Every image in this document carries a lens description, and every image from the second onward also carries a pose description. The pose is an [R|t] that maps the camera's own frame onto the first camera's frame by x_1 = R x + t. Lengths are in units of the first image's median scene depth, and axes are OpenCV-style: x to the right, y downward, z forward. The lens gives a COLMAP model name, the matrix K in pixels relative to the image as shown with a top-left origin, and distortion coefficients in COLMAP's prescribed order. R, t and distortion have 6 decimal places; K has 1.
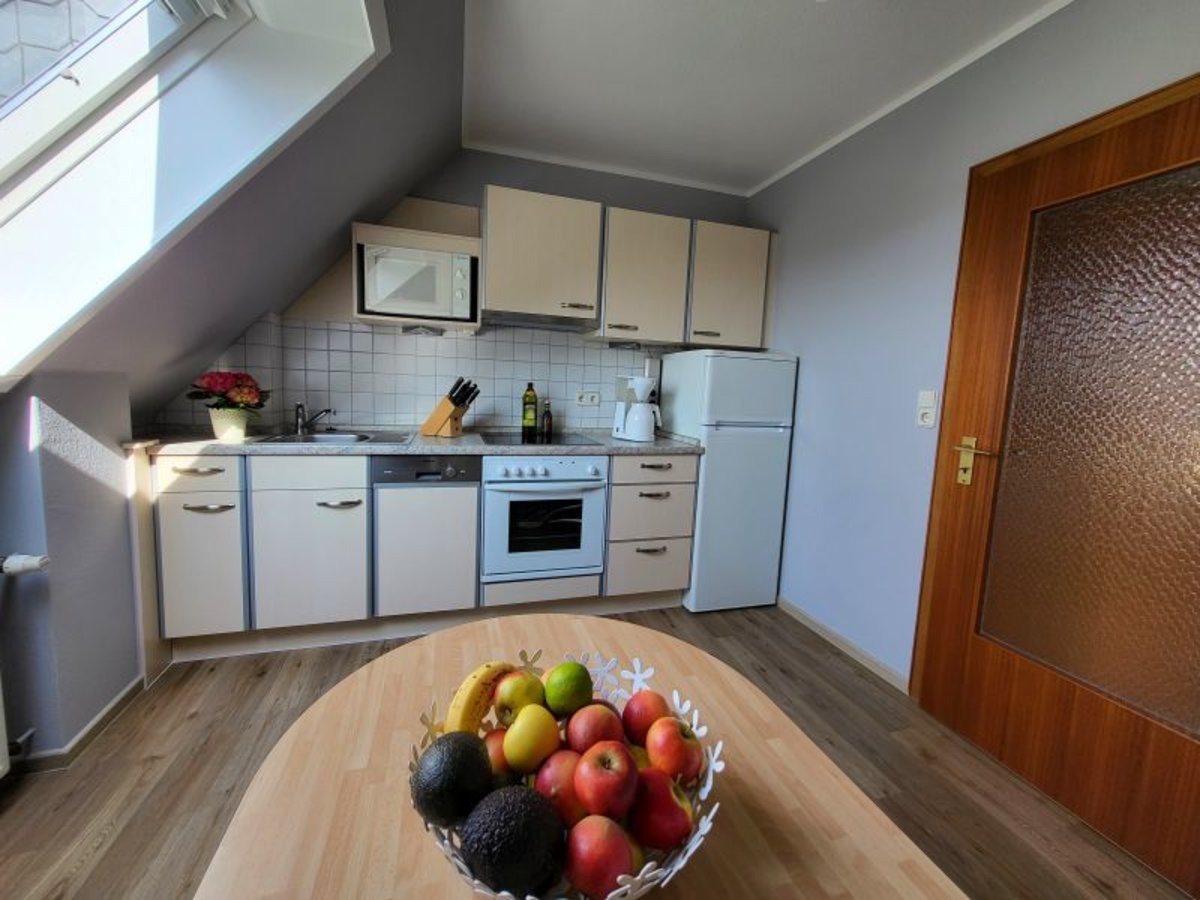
lens RADIAL K [[466.8, 0, 585.5], [0, 466.8, 433.0], [0, 0, 1]] dist [-0.001011, 0.000173]
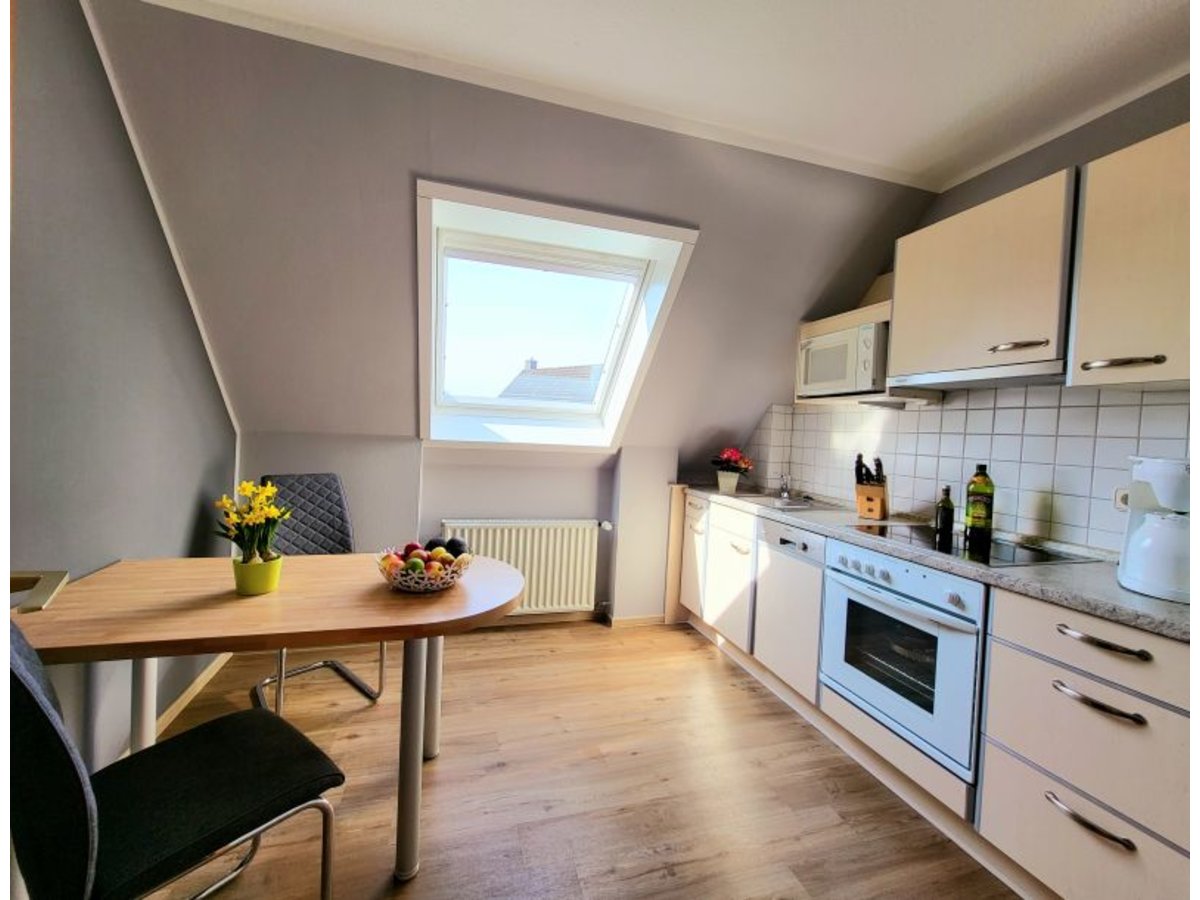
lens RADIAL K [[466.8, 0, 585.5], [0, 466.8, 433.0], [0, 0, 1]] dist [-0.001011, 0.000173]
pose [[-0.002711, -0.039079, -0.999232, 0.657979], [-0.152805, 0.987517, -0.038207, -0.041806], [0.988253, 0.152585, -0.008648, 0.467495]]
